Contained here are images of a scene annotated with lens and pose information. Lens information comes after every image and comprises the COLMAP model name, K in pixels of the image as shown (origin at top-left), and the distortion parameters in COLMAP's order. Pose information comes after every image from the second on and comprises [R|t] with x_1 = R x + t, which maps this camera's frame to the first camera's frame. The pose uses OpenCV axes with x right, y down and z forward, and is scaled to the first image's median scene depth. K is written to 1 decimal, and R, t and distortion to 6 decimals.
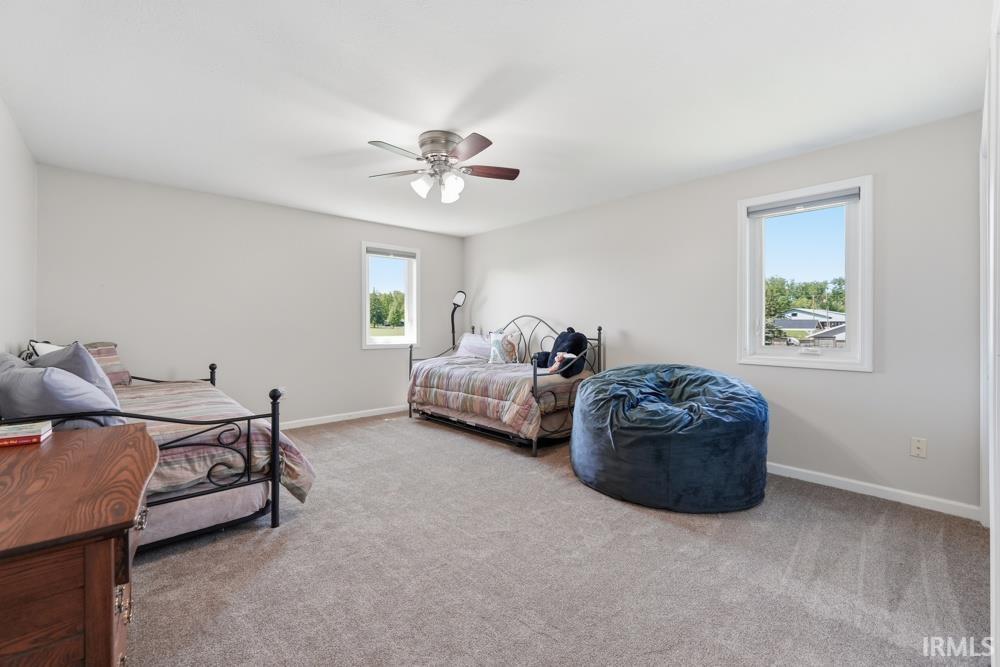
lens RADIAL K [[429.5, 0, 500.4], [0, 429.5, 325.1], [0, 0, 1]] dist [0.000653, 0.000536]
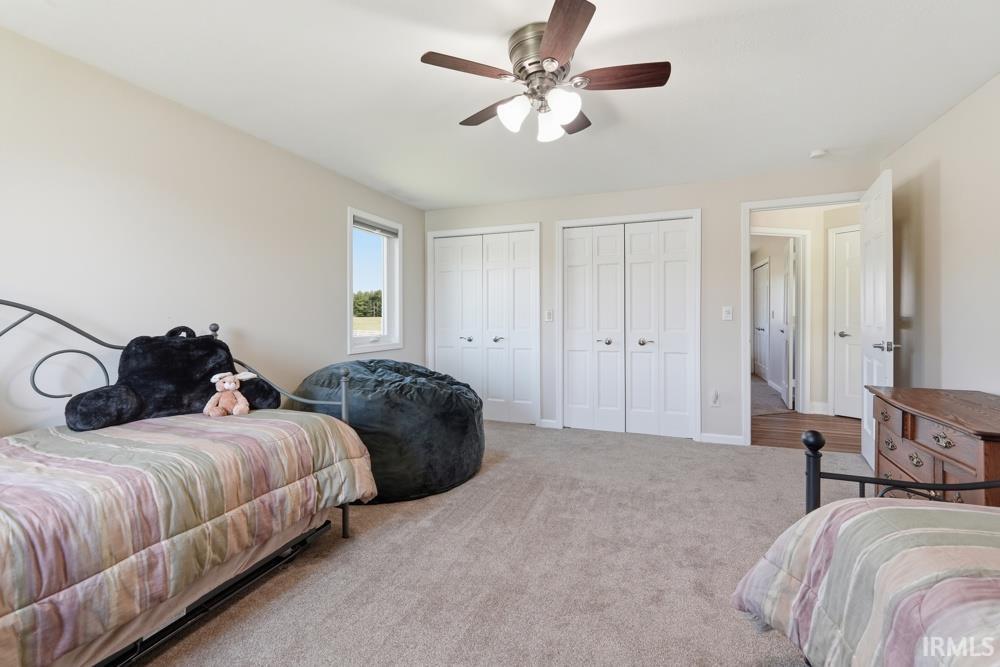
lens RADIAL K [[429.5, 0, 500.4], [0, 429.5, 325.1], [0, 0, 1]] dist [0.000653, 0.000536]
pose [[-0.455200, -0.012194, 0.890306, -0.506102], [0.006517, 0.999834, 0.017026, -0.002685], [-0.890365, 0.013553, -0.455045, 0.979249]]
